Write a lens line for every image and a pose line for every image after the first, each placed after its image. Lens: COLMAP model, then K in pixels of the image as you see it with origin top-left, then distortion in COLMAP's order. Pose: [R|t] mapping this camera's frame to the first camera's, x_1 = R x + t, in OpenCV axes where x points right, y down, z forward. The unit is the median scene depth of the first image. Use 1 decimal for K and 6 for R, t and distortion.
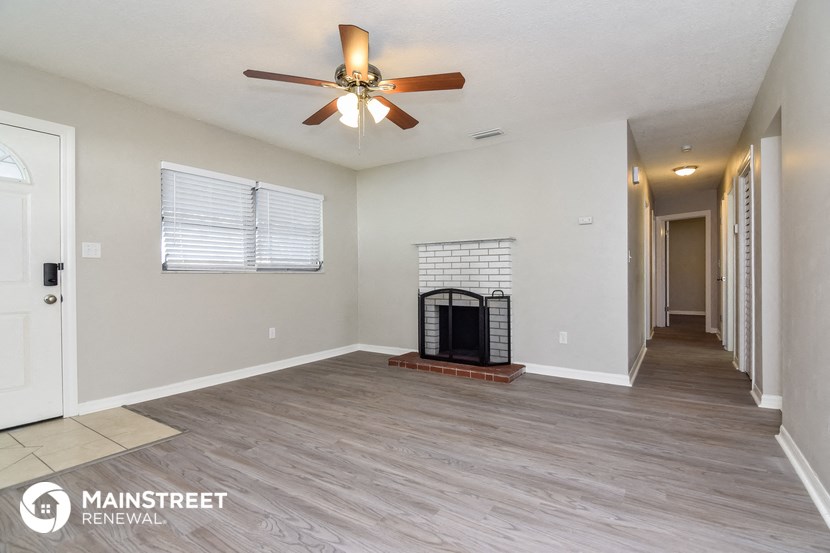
lens RADIAL K [[401.6, 0, 415.0], [0, 401.6, 276.5], [0, 0, 1]] dist [0.003647, -0.000447]
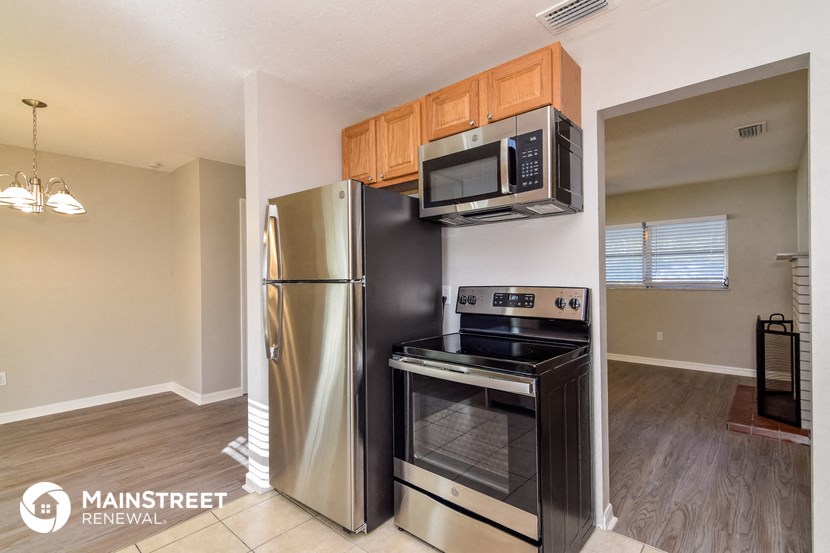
lens RADIAL K [[392.3, 0, 415.0], [0, 392.3, 276.5], [0, 0, 1]] dist [0.000105, 0.000010]
pose [[-0.139573, 0.001316, -0.990211, 1.482970], [0.007309, 0.999973, 0.000299, -0.084517], [0.990185, -0.007195, -0.139579, 0.594481]]
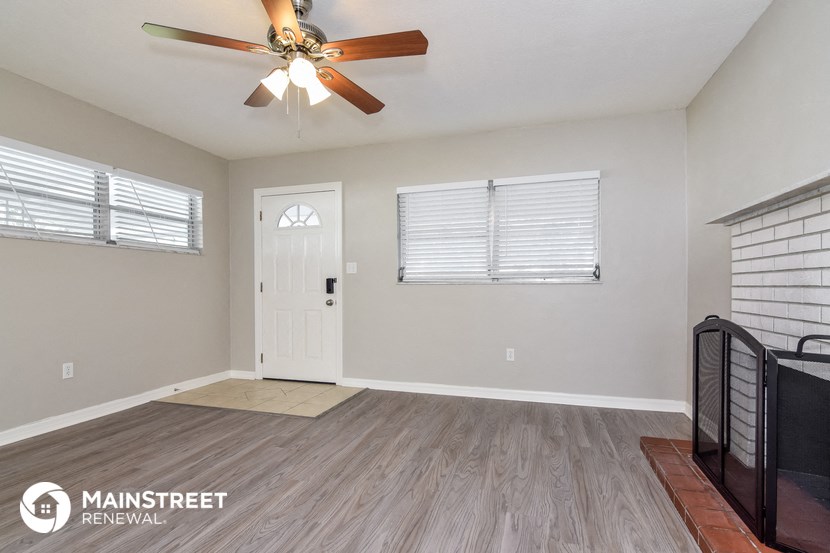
lens RADIAL K [[405.9, 0, 416.3], [0, 405.9, 292.8], [0, 0, 1]] dist [-0.000520, -0.000350]
pose [[0.286072, 0.019156, -0.958017, 0.597747], [-0.000267, 0.999802, 0.019912, -0.009030], [0.958208, -0.005440, 0.286020, 0.842074]]
